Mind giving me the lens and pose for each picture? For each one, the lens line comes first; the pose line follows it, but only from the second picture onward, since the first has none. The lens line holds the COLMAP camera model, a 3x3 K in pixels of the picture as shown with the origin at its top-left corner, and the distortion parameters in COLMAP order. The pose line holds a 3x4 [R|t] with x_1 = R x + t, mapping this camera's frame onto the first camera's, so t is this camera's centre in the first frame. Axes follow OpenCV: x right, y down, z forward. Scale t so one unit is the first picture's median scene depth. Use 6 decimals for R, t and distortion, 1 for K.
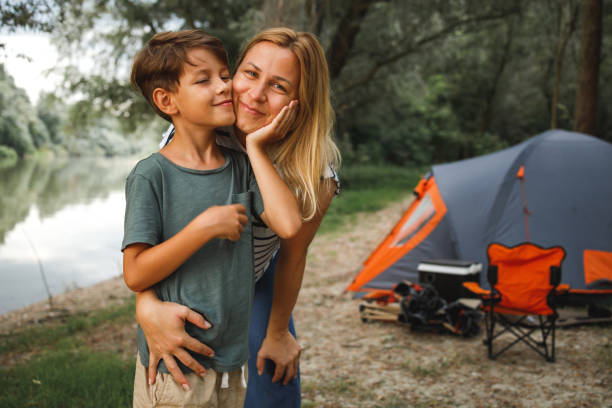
lens RADIAL K [[622.5, 0, 295.8], [0, 622.5, 204.5], [0, 0, 1]] dist [-0.081583, -0.008078]
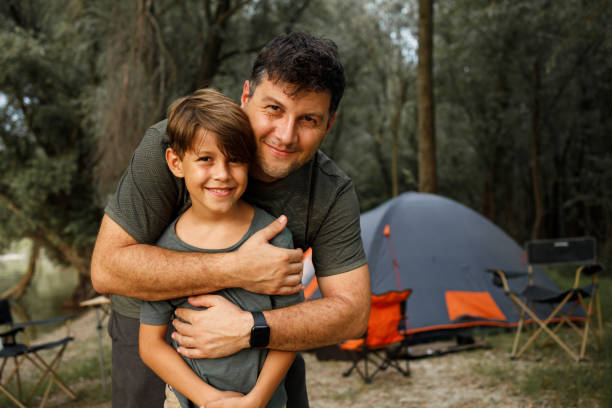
lens RADIAL K [[670.8, 0, 306.0], [0, 670.8, 204.0], [0, 0, 1]] dist [-0.146198, -0.001561]
pose [[0.958690, -0.049876, 0.280047, -0.103474], [0.082898, 0.990761, -0.107332, 0.016706], [-0.272106, 0.126113, 0.953967, -0.128618]]
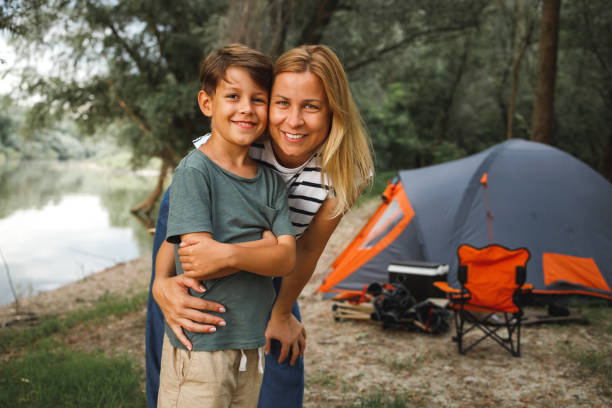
lens RADIAL K [[622.5, 0, 295.8], [0, 622.5, 204.5], [0, 0, 1]] dist [-0.081583, -0.008078]
pose [[0.997436, 0.007392, 0.071186, -0.024229], [-0.006741, 0.999933, -0.009383, 0.003153], [-0.071251, 0.008879, 0.997419, -0.022671]]
